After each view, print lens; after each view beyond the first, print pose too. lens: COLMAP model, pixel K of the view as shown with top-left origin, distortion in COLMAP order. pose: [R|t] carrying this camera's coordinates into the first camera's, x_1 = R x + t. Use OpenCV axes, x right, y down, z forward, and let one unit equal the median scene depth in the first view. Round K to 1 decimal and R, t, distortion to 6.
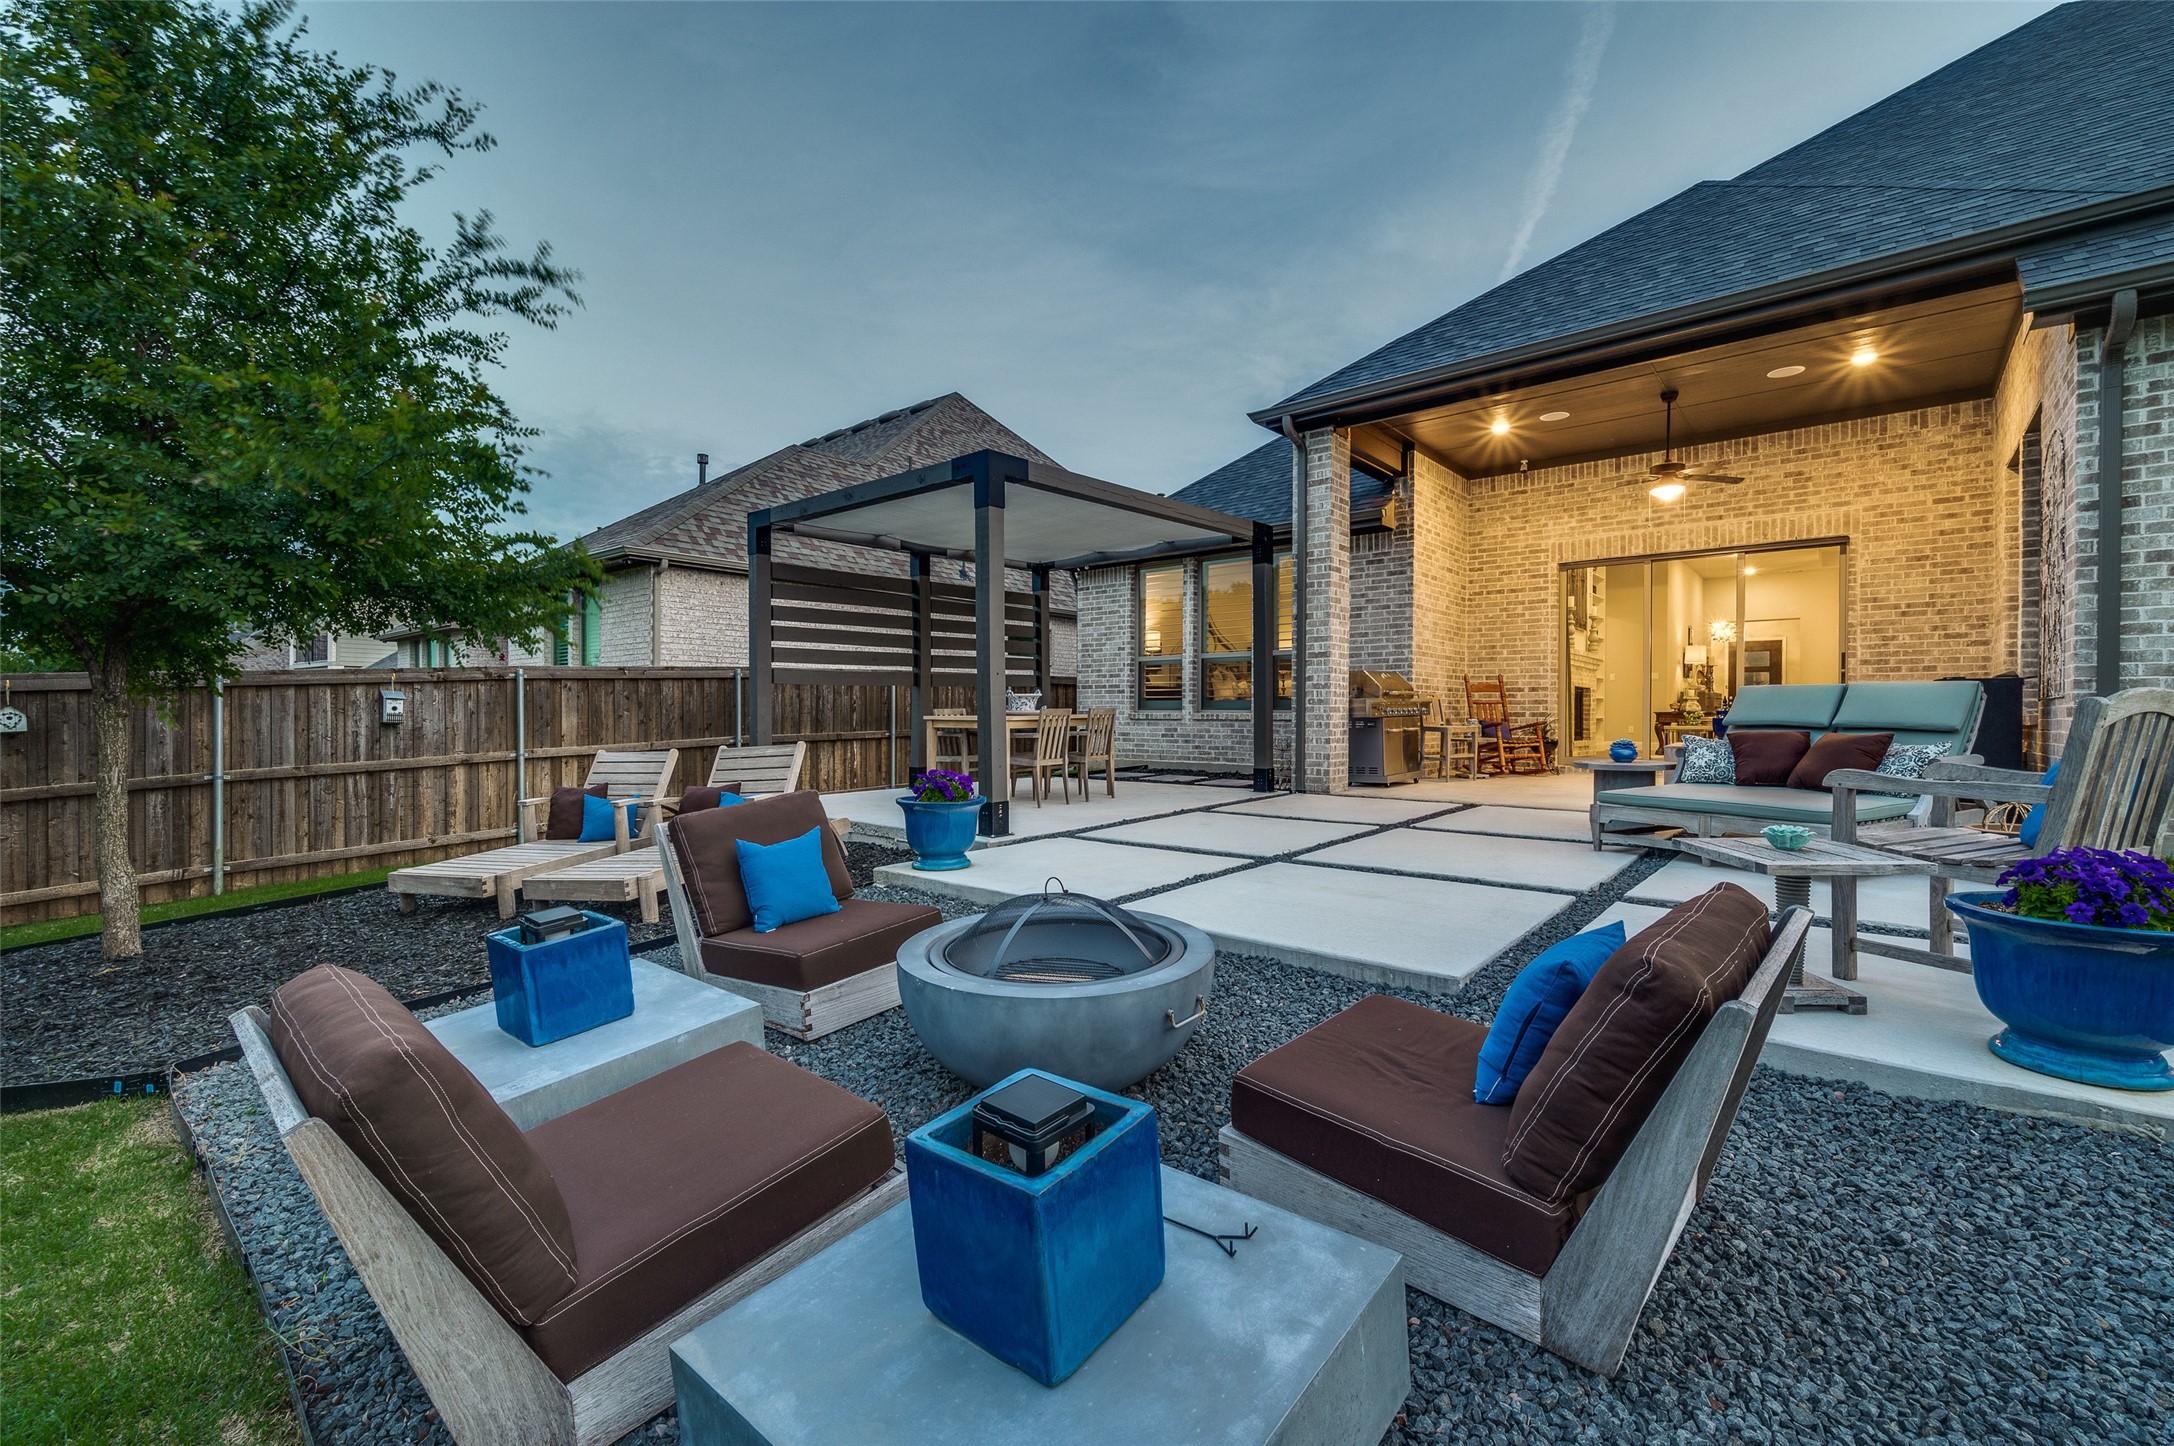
lens RADIAL K [[921.7, 0, 1087.0], [0, 921.7, 710.8], [0, 0, 1]] dist [-0.006000, 0.000859]
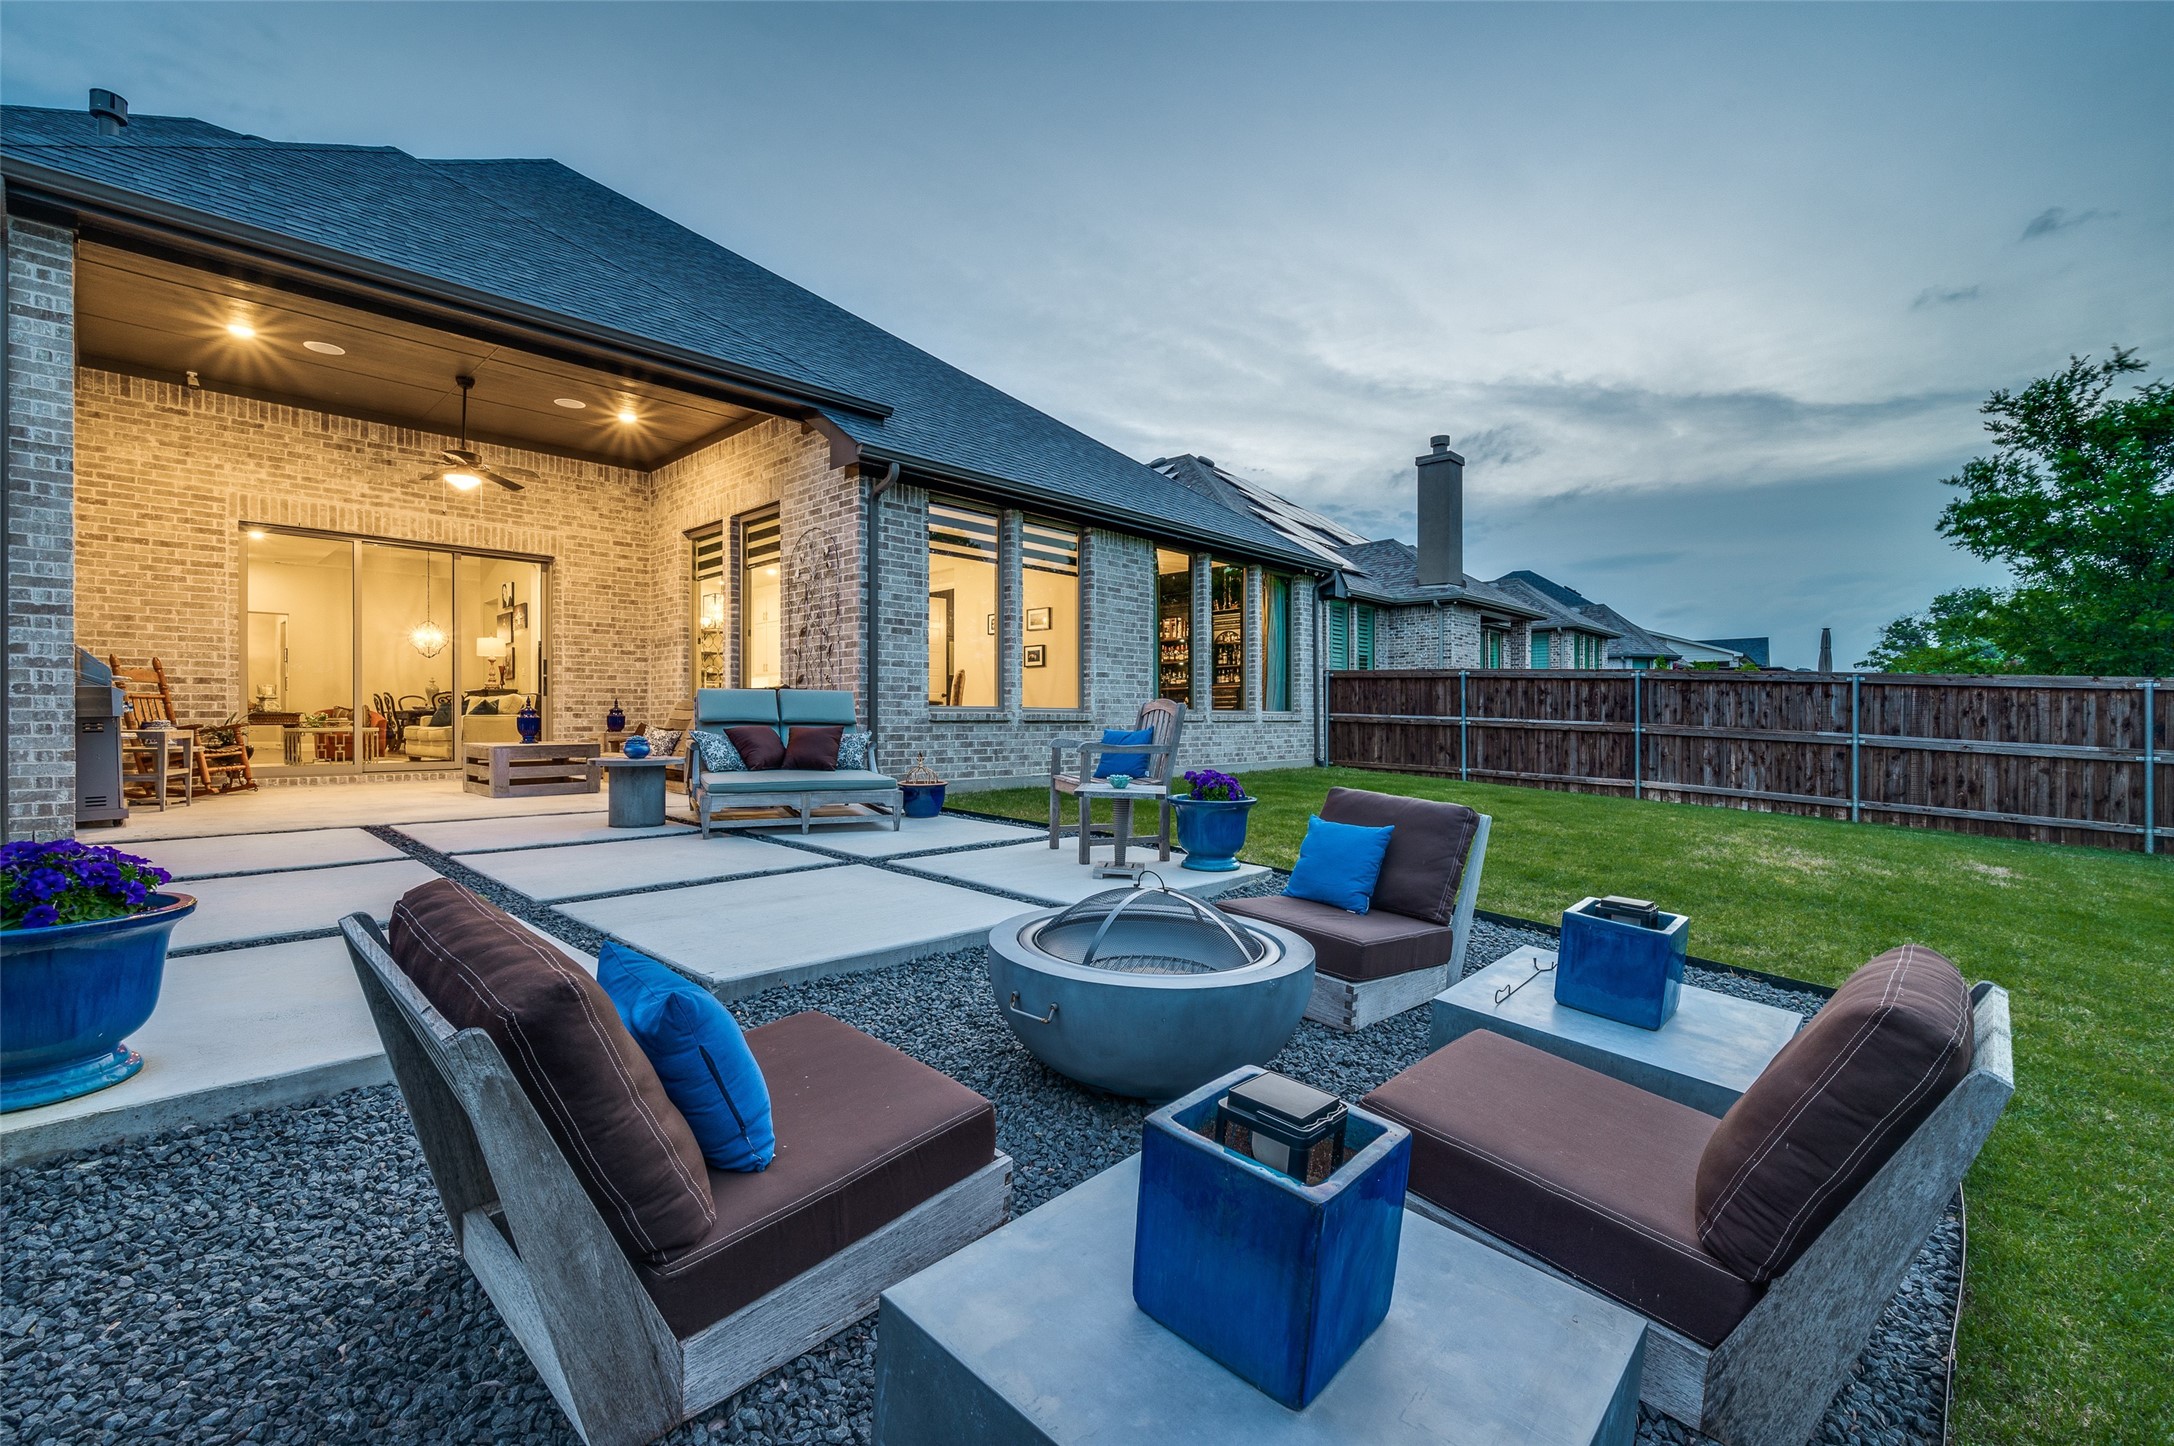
lens RADIAL K [[921.7, 0, 1100.0], [0, 921.7, 722.7], [0, 0, 1]] dist [-0.006000, 0.000859]
pose [[0.035053, -0.006008, 0.999367, -0.287664], [-0.003250, 0.999976, 0.006126, 0.004874], [-0.999380, -0.003462, 0.035033, 0.289691]]
